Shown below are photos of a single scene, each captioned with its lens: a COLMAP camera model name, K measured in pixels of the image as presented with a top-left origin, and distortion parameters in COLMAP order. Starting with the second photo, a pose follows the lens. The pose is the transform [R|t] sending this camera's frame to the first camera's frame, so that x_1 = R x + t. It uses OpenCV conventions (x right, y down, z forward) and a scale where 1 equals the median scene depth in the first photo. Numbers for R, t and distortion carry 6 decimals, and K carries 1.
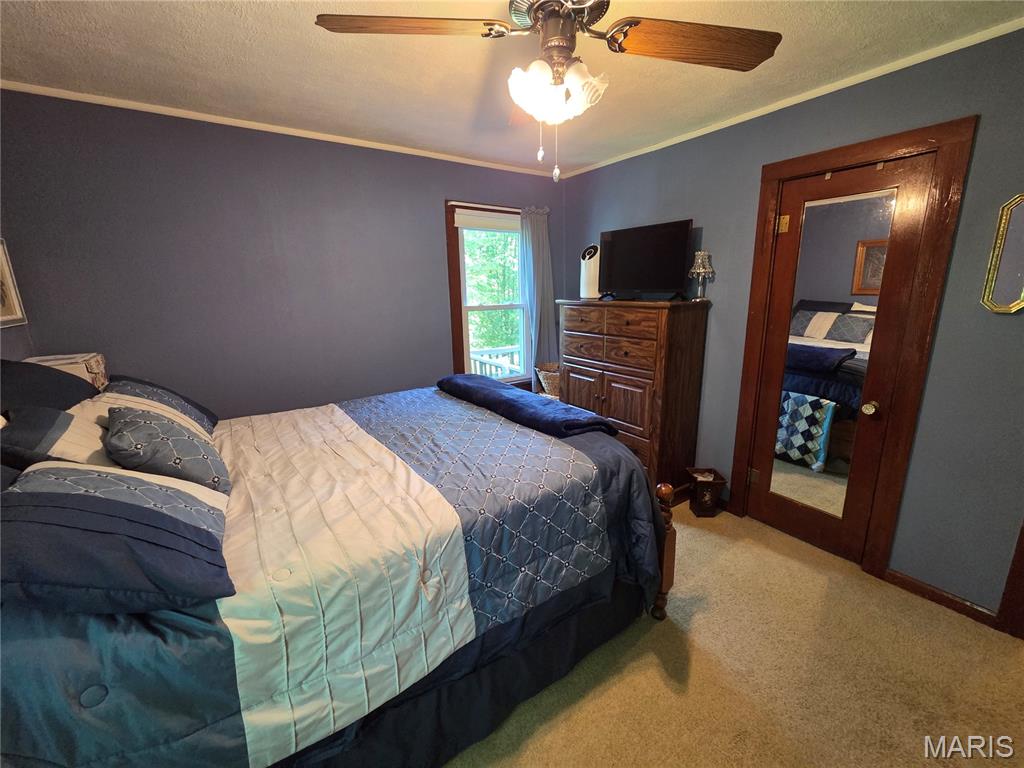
lens RADIAL K [[417.3, 0, 518.4], [0, 417.3, 380.3], [0, 0, 1]] dist [-0.000052, 0.000022]
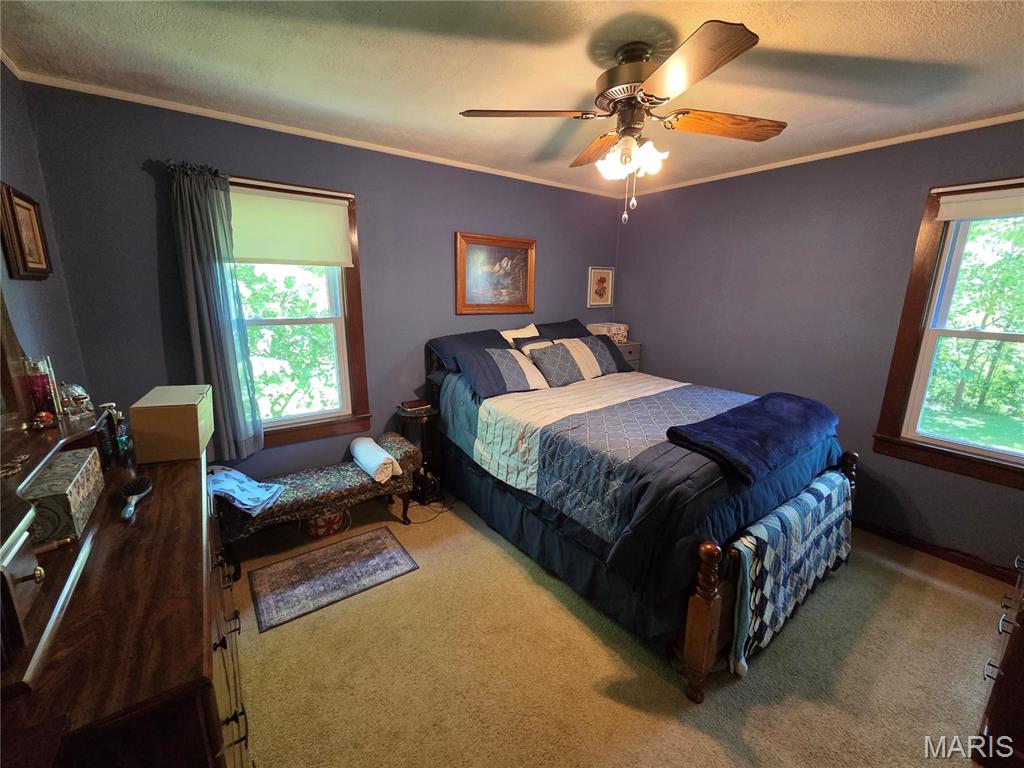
lens RADIAL K [[417.3, 0, 518.4], [0, 417.3, 380.3], [0, 0, 1]] dist [-0.000052, 0.000022]
pose [[0.040485, 0.230857, -0.972145, 1.408312], [-0.234085, 0.948057, 0.215388, -0.196732], [0.971373, 0.218845, 0.092423, 0.617427]]
